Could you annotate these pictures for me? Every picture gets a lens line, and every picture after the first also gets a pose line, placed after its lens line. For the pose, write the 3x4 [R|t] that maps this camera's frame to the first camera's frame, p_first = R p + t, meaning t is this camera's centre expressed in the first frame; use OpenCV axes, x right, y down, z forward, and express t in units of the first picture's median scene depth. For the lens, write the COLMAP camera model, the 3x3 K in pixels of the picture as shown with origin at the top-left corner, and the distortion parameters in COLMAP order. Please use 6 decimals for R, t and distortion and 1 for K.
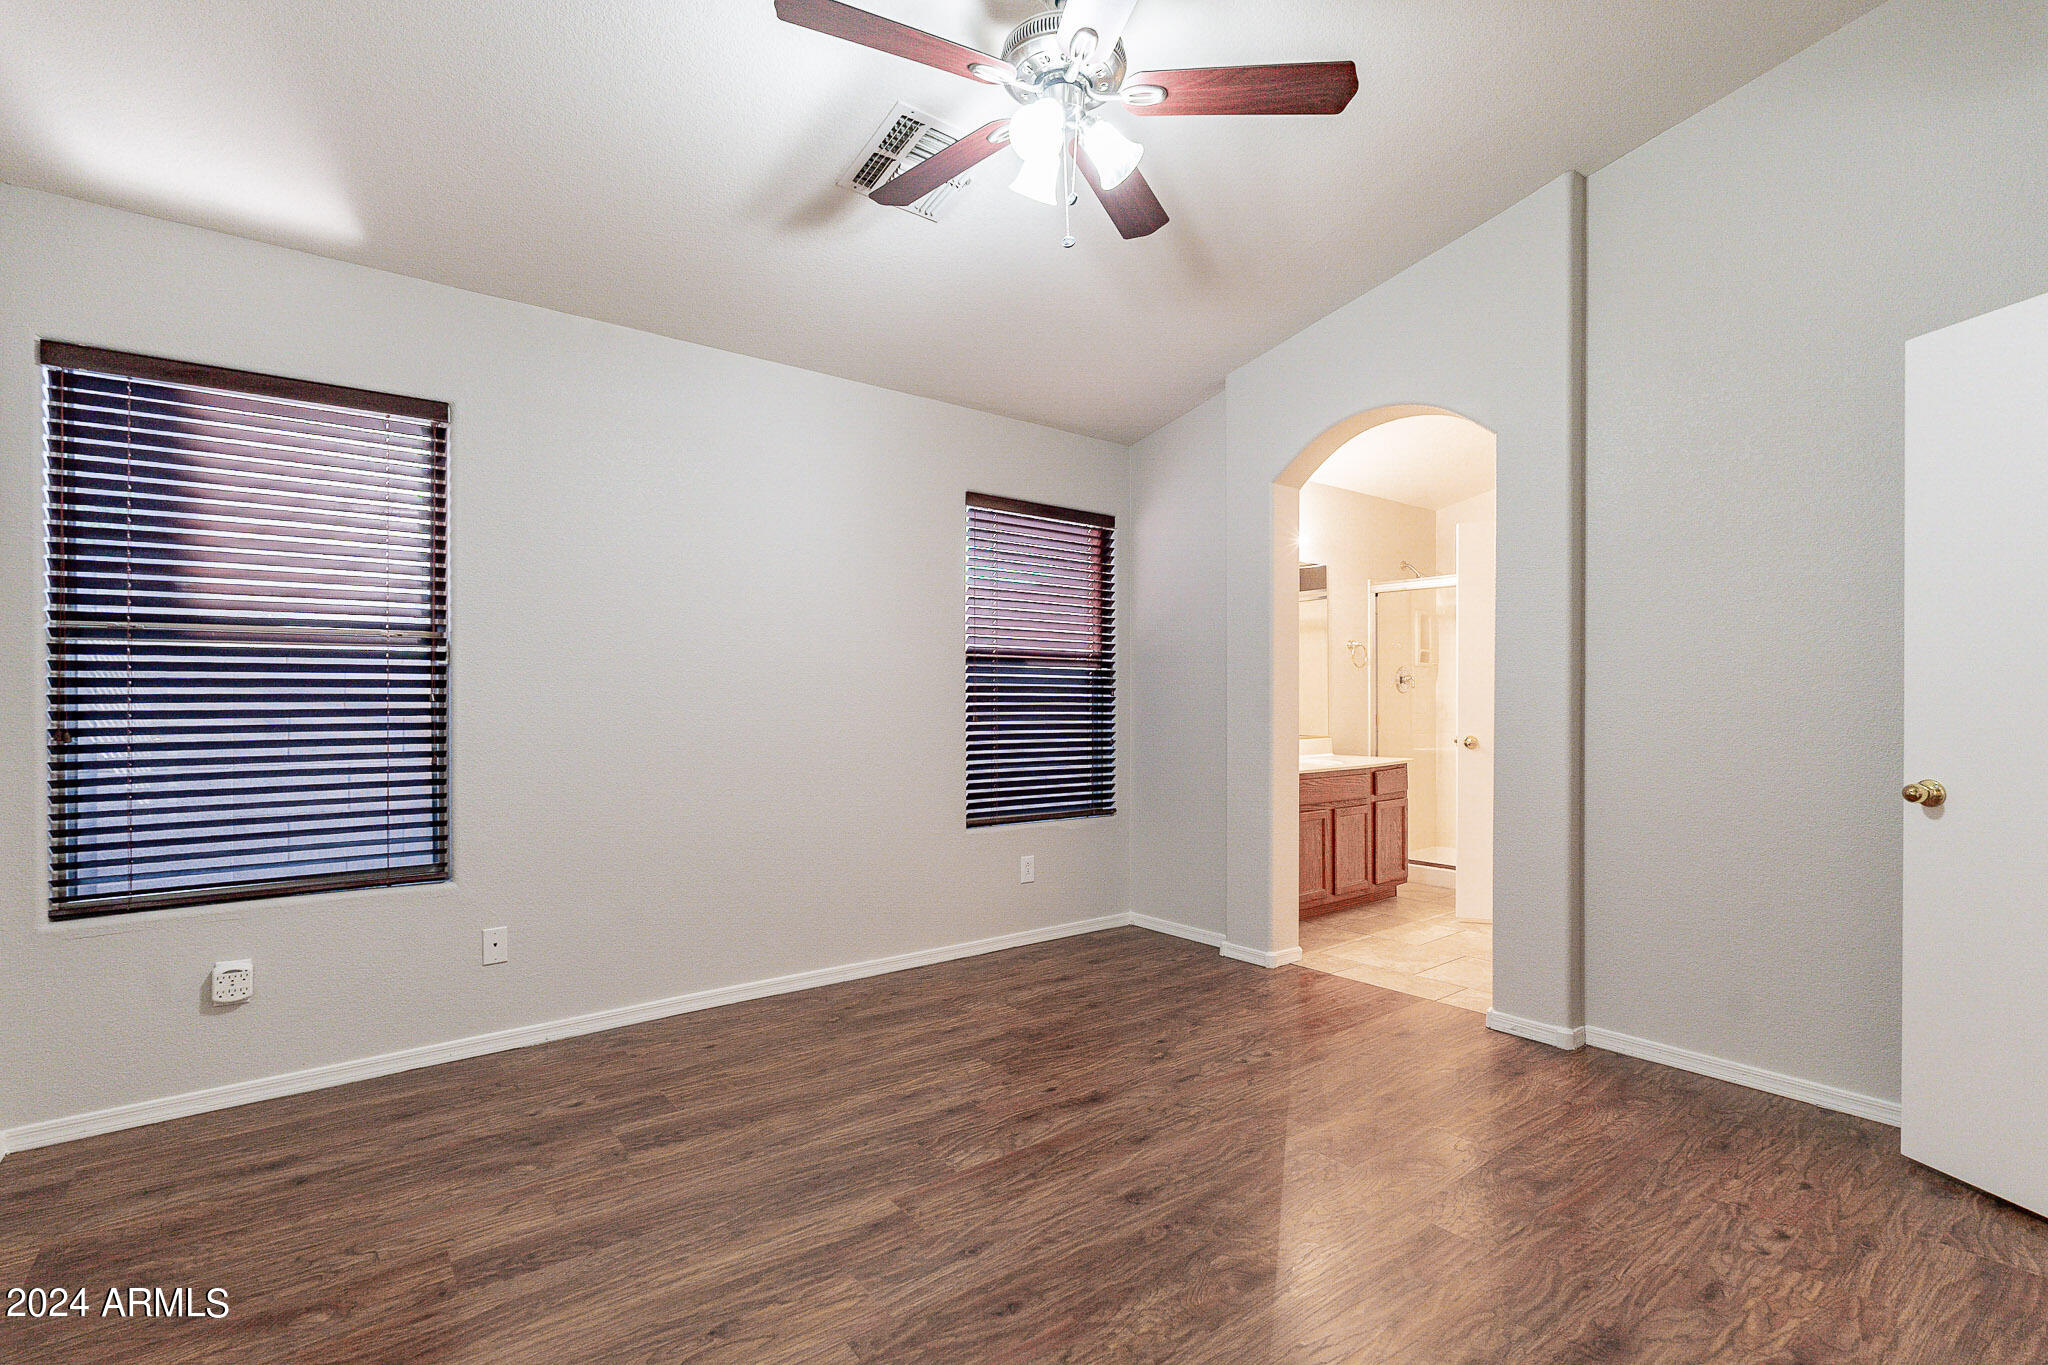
lens RADIAL K [[918.7, 0, 1021.0], [0, 918.7, 694.5], [0, 0, 1]] dist [-0.000839, 0.000101]
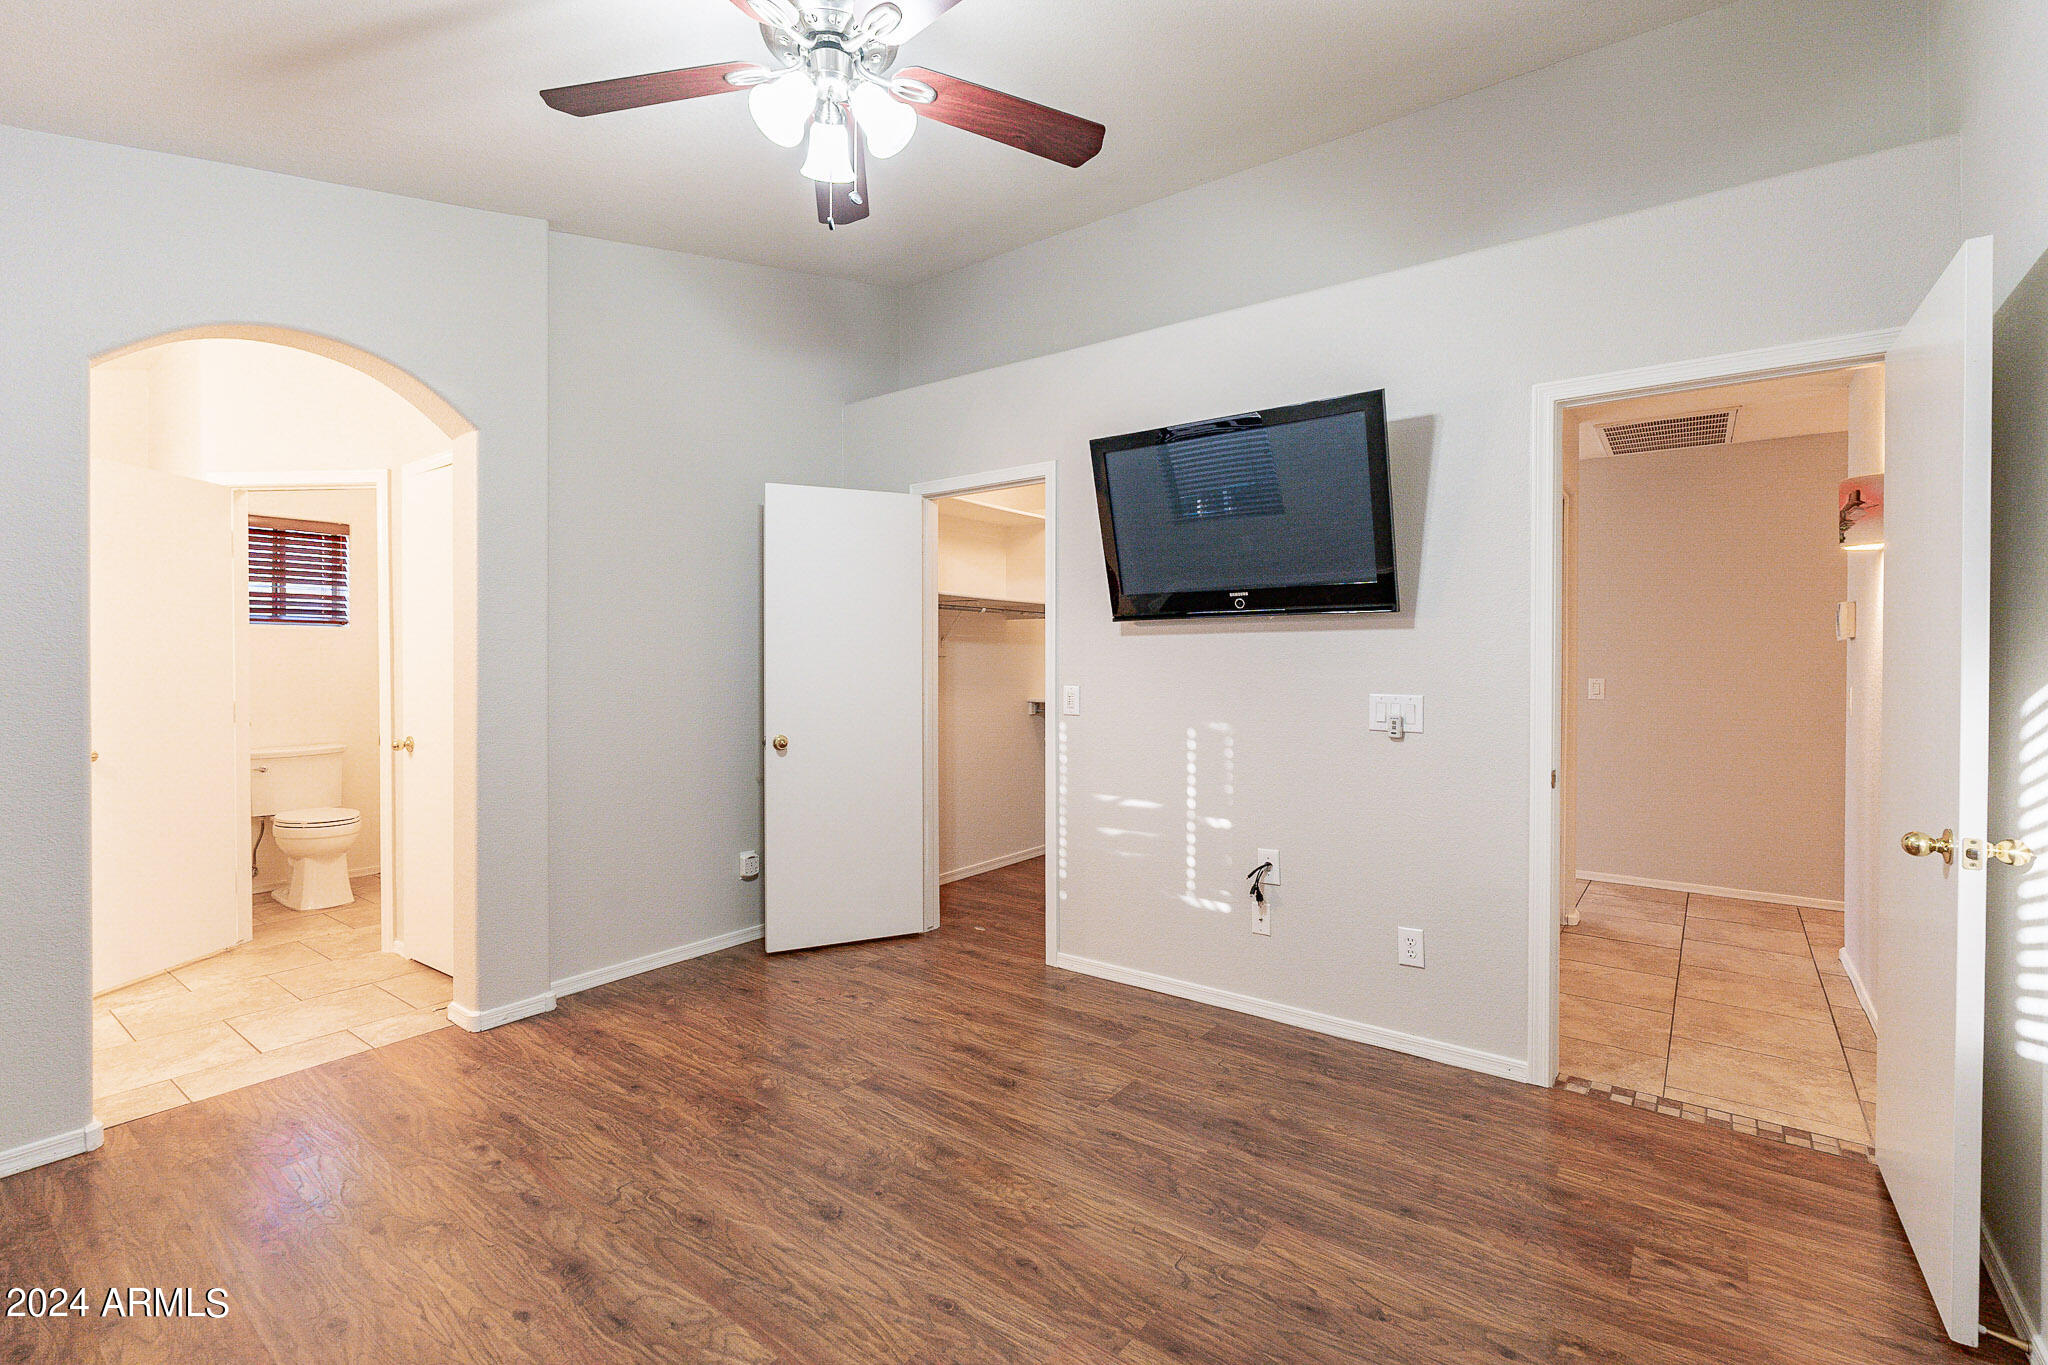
lens RADIAL K [[918.7, 0, 1006.9], [0, 918.7, 670.1], [0, 0, 1]] dist [-0.000839, 0.000101]
pose [[-0.245910, -0.009018, 0.969251, -0.860408], [-0.002317, 0.999959, 0.008716, -0.051004], [-0.969290, -0.000103, -0.245921, 1.029585]]
